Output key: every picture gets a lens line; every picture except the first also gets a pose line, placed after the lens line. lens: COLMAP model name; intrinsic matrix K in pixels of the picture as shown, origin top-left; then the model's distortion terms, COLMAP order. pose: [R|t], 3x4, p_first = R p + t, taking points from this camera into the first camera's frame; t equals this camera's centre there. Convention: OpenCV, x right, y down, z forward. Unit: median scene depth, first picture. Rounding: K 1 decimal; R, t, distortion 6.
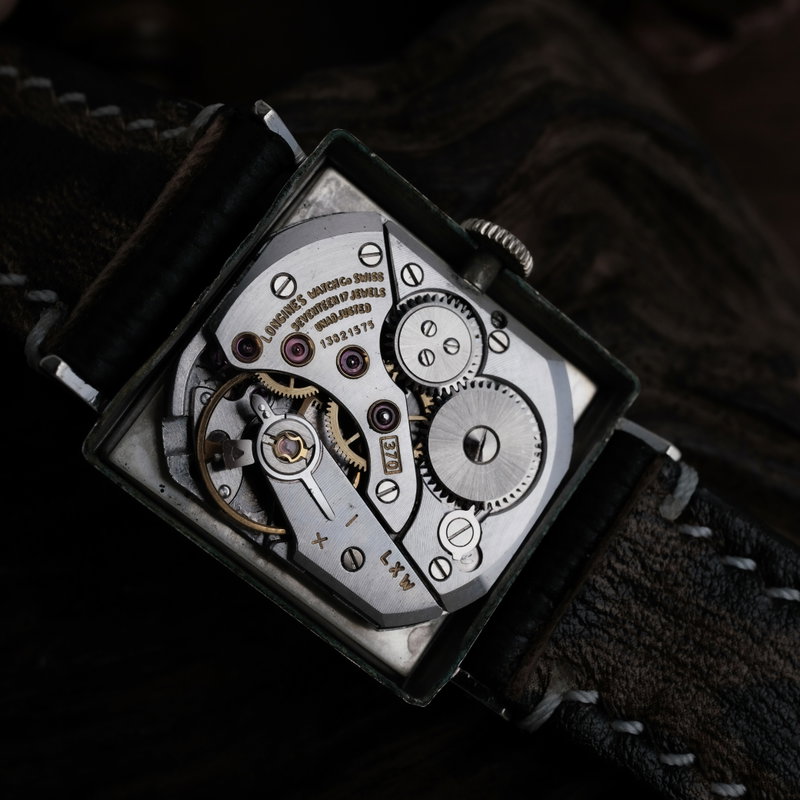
lens RADIAL K [[1451.2, 0, 400.0], [0, 1451.2, 400.0], [0, 0, 1]] dist [0.020907, 0.172313]
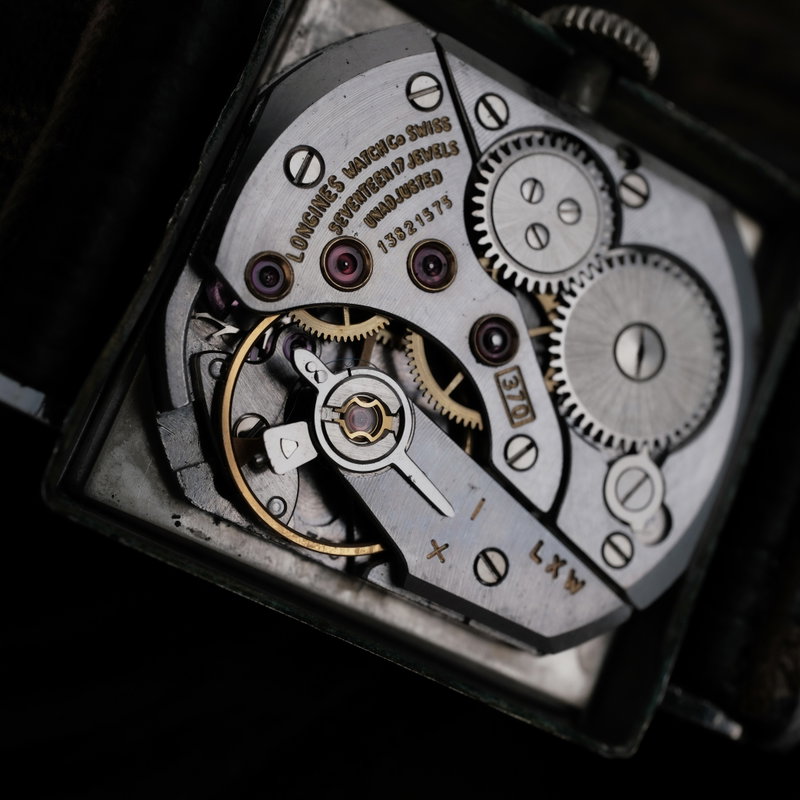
lens RADIAL K [[1451.2, 0, 400.0], [0, 1451.2, 400.0], [0, 0, 1]] dist [0.020907, 0.172313]
pose [[0.978023, -0.196585, 0.069464, -0.101148], [0.188028, 0.975577, 0.113559, -0.043443], [-0.090092, -0.098002, 0.991100, 0.365339]]
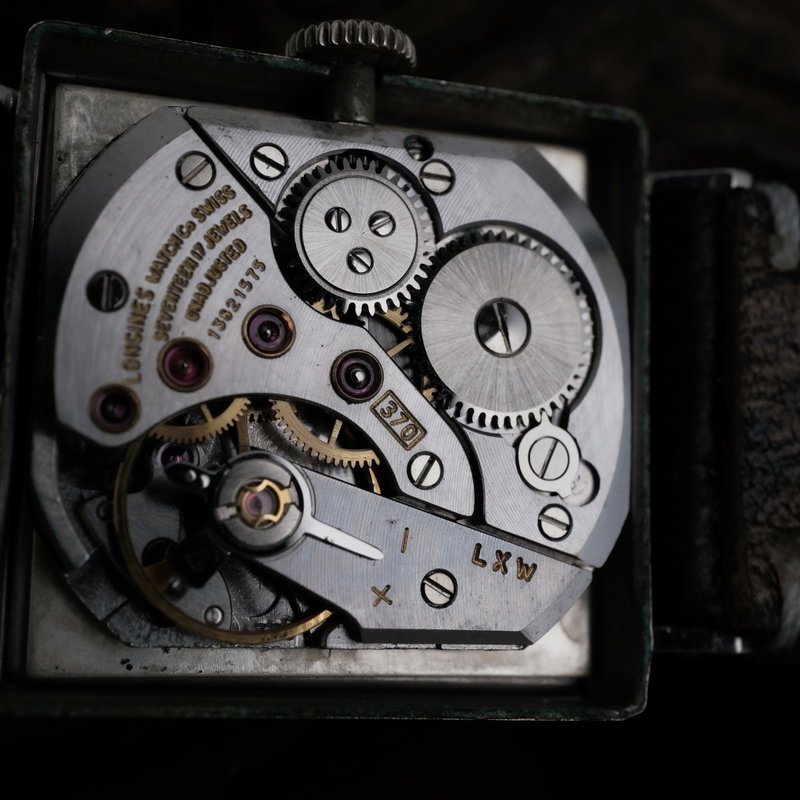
lens RADIAL K [[1451.2, 0, 400.0], [0, 1451.2, 400.0], [0, 0, 1]] dist [0.020907, 0.172313]
pose [[0.834598, -0.549584, 0.037454, -0.024696], [0.540455, 0.830092, 0.137317, -0.057019], [-0.106557, -0.094363, 0.989819, 0.367360]]
